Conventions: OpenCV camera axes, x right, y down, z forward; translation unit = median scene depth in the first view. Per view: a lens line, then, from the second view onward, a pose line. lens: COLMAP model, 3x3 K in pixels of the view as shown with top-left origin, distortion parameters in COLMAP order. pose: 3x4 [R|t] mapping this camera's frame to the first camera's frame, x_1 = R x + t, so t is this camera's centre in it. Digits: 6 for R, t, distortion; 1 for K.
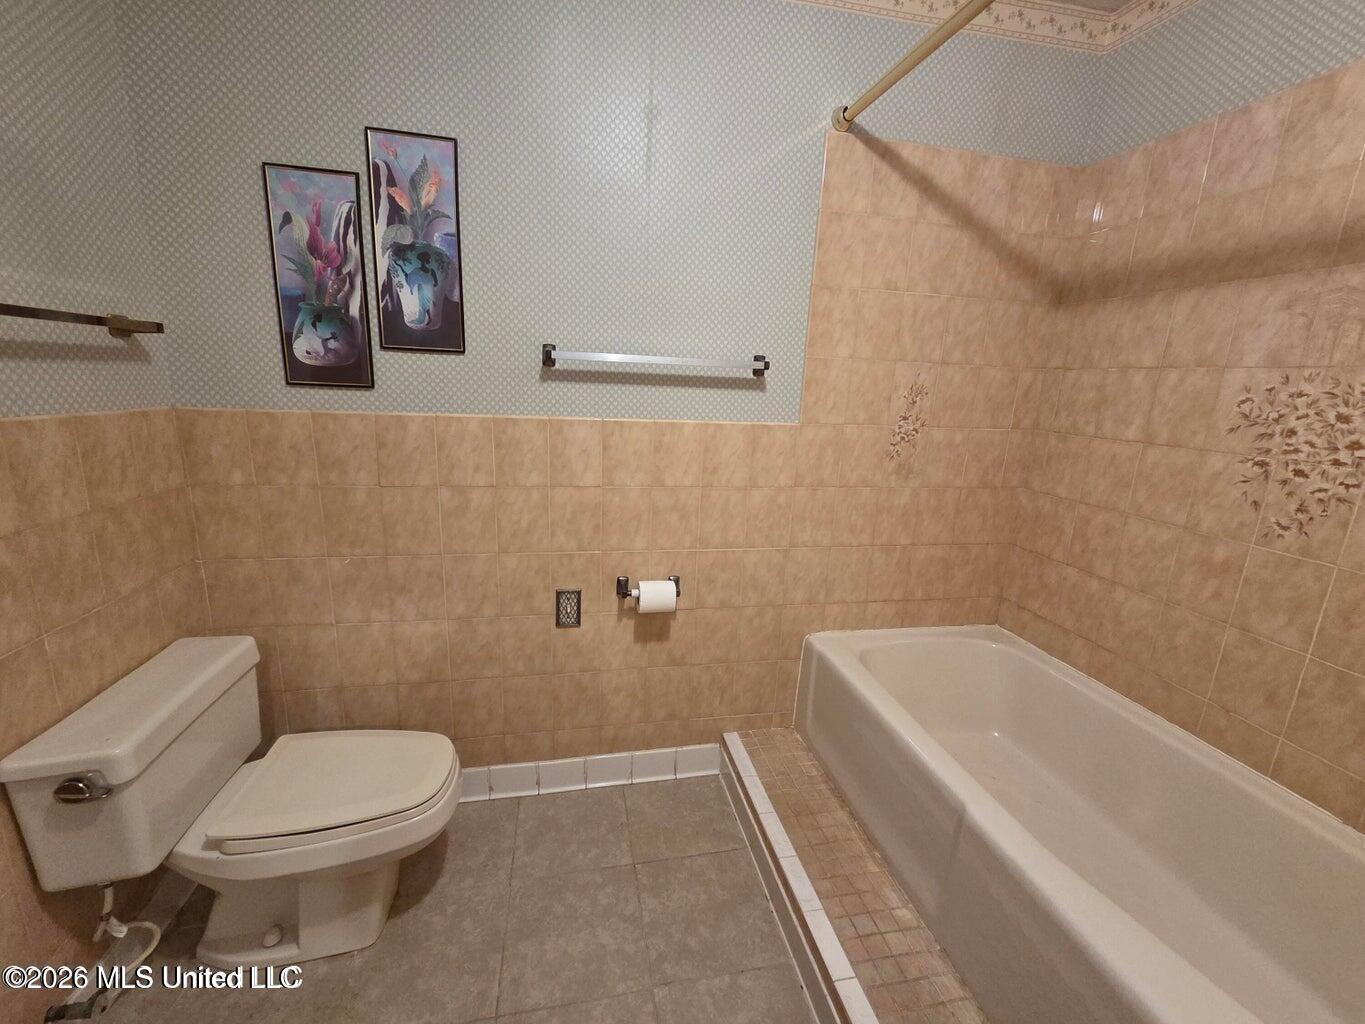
lens RADIAL K [[557.5, 0, 678.5], [0, 557.5, 507.5], [0, 0, 1]] dist [0.010222, -0.003680]
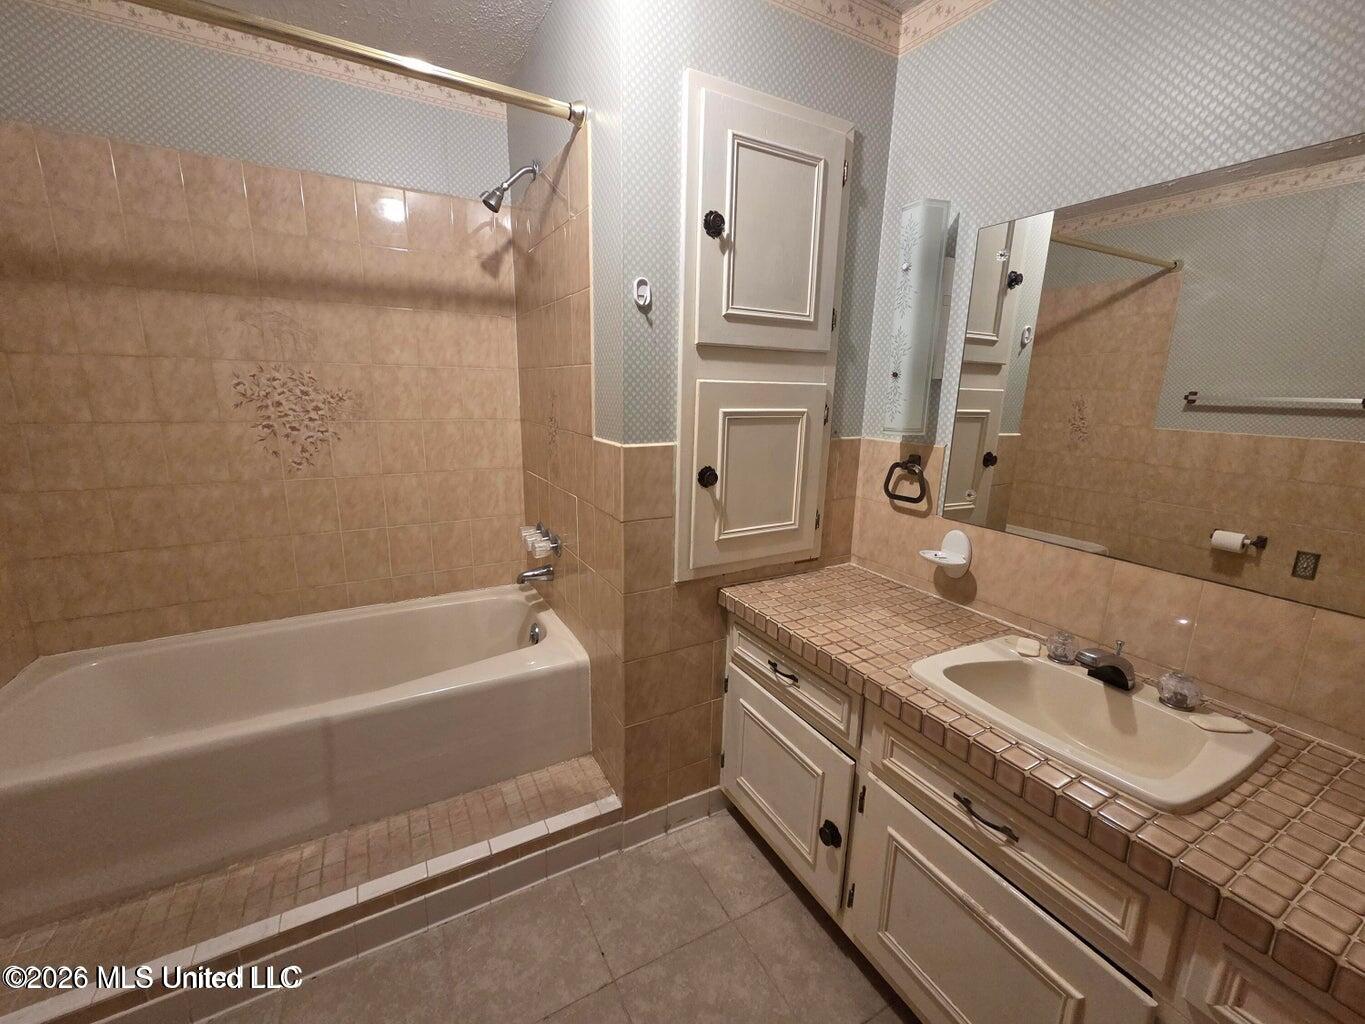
lens RADIAL K [[557.5, 0, 678.5], [0, 557.5, 507.5], [0, 0, 1]] dist [0.010222, -0.003680]
pose [[-0.296975, -0.258312, 0.919283, -0.697586], [0.177406, 0.931029, 0.318924, -0.157398], [-0.938261, 0.257799, -0.230666, 0.380300]]
